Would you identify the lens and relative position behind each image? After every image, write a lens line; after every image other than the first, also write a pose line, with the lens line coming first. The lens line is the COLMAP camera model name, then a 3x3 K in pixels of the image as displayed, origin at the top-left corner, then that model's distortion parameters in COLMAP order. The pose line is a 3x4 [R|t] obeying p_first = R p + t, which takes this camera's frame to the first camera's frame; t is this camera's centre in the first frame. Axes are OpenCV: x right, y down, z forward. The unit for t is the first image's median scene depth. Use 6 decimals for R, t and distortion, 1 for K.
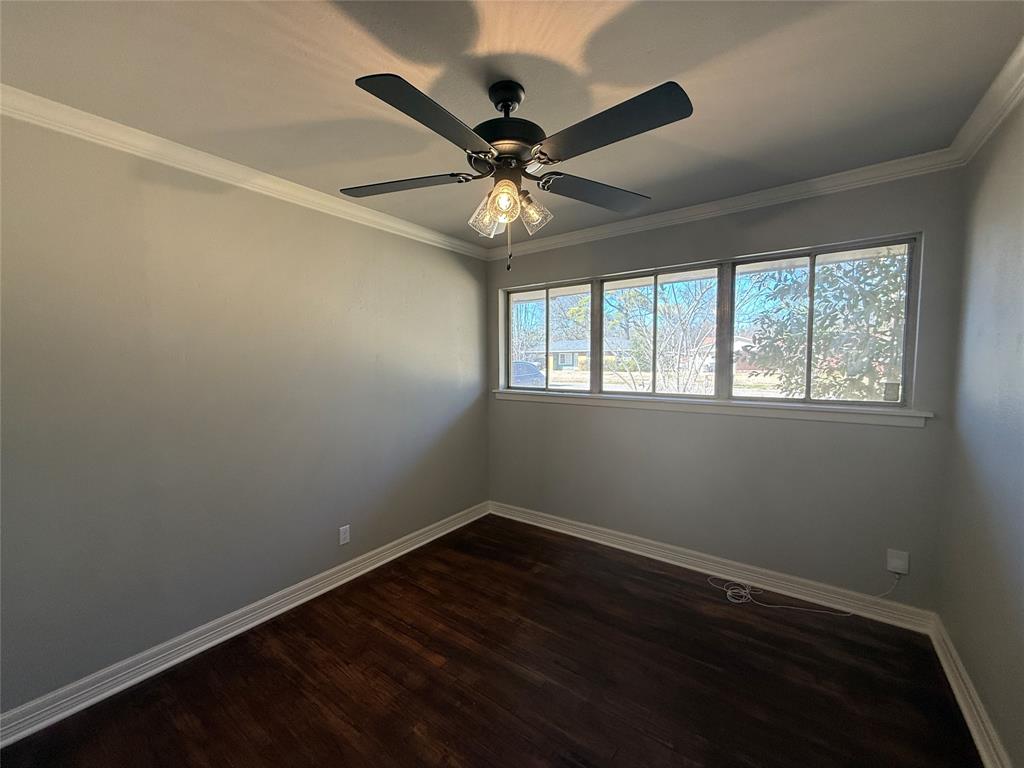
lens RADIAL K [[406.2, 0, 509.8], [0, 406.2, 385.4], [0, 0, 1]] dist [-0.001386, -0.000056]
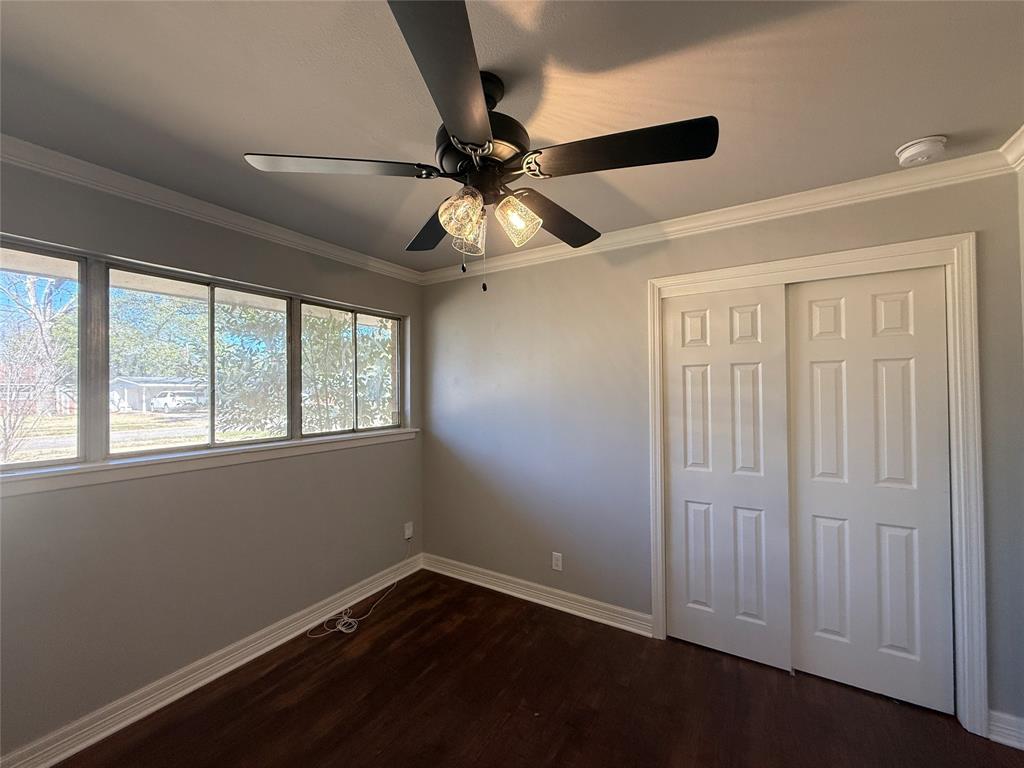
lens RADIAL K [[406.2, 0, 509.8], [0, 406.2, 385.4], [0, 0, 1]] dist [-0.001386, -0.000056]
pose [[-0.087432, 0.020359, 0.995962, -0.559574], [0.072337, 0.997282, -0.014036, -0.049645], [-0.993541, 0.070817, -0.088667, 0.696108]]
